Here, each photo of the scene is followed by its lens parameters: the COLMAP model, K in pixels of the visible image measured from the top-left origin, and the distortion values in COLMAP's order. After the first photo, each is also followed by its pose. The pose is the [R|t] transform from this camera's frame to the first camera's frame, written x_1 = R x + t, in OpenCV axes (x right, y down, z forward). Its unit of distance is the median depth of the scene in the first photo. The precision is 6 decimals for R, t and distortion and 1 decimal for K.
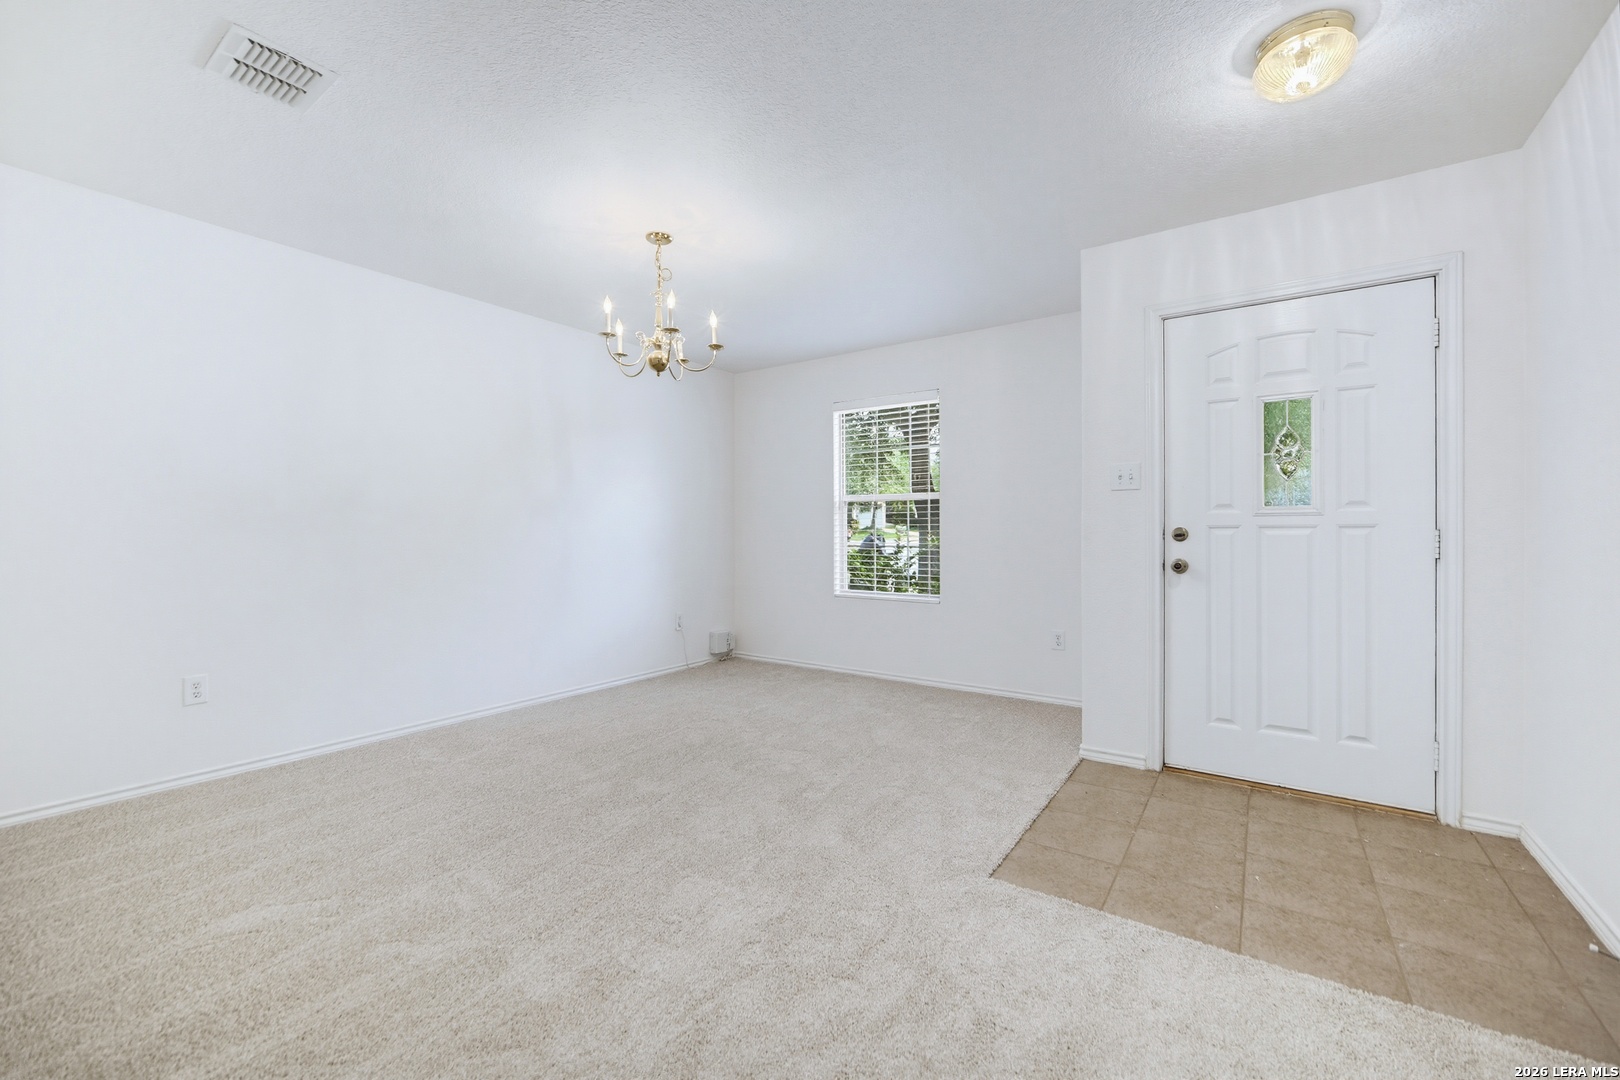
lens RADIAL K [[643.9, 0, 810.9], [0, 643.9, 531.4], [0, 0, 1]] dist [-0.001672, 0.000079]
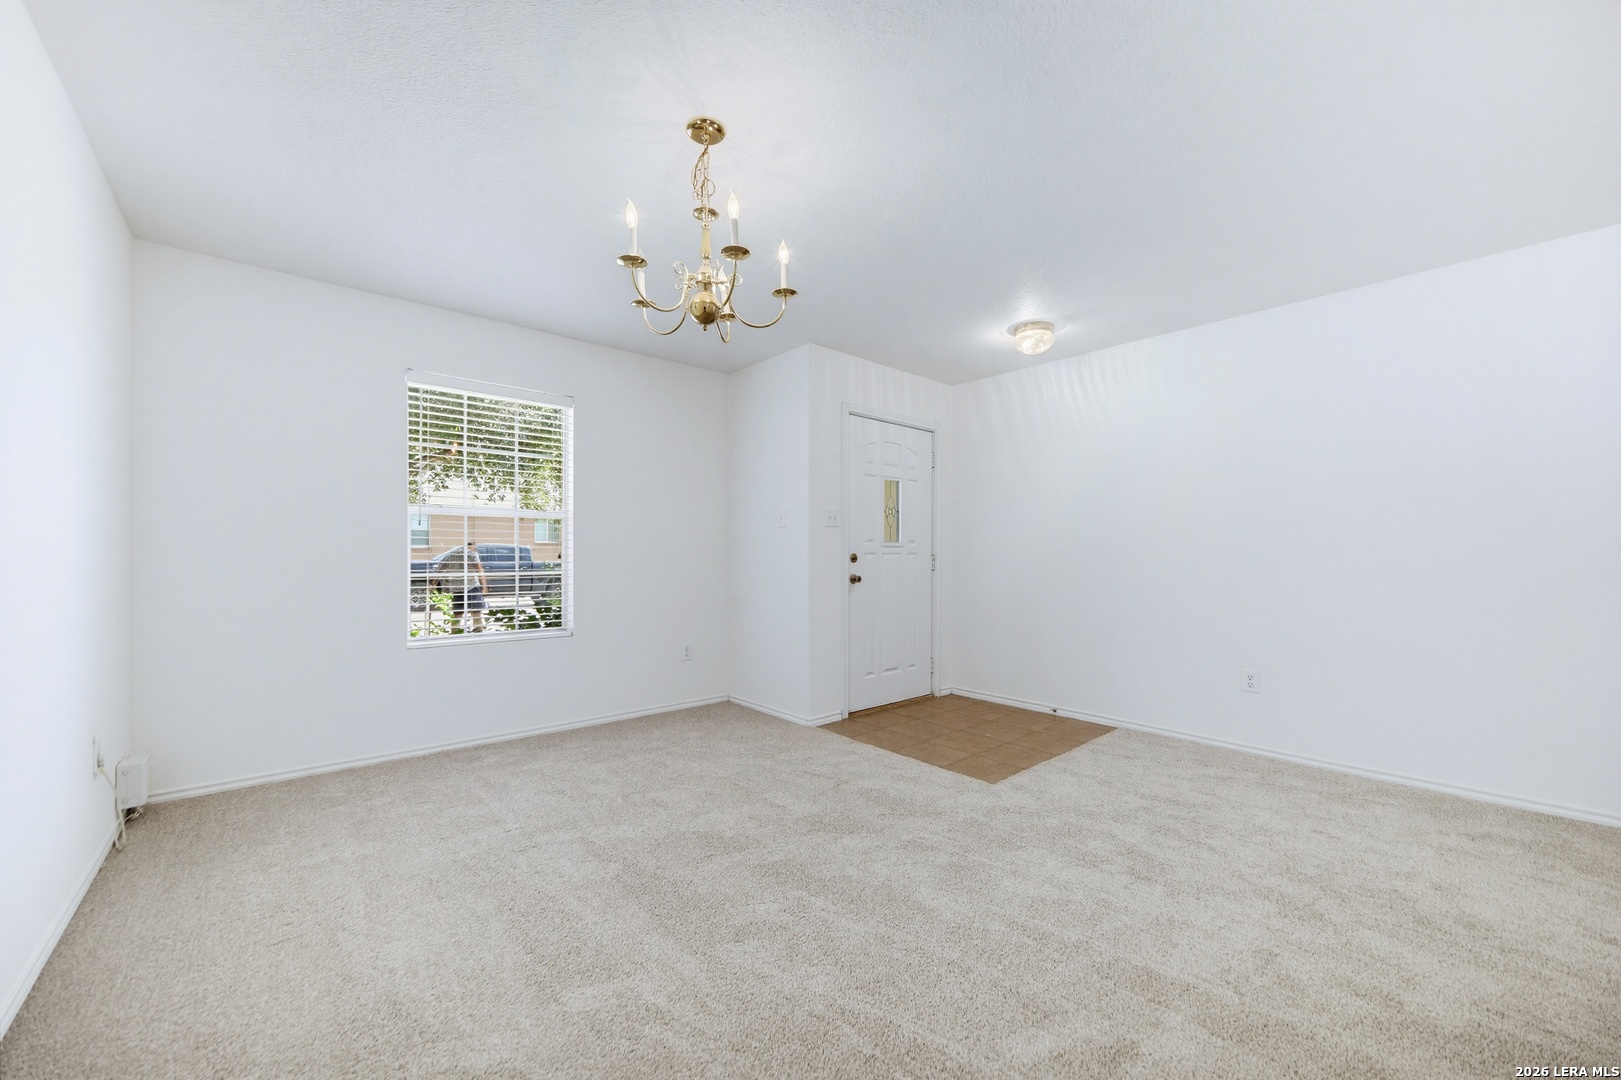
lens RADIAL K [[624.6, 0, 807.6], [0, 624.6, 547.0], [0, 0, 1]] dist [-0.002174, -0.000027]
pose [[0.243131, 0.014201, 0.969890, -0.927642], [-0.001780, 0.999898, -0.014194, 0.000558], [-0.969992, 0.001725, 0.243131, 0.781884]]
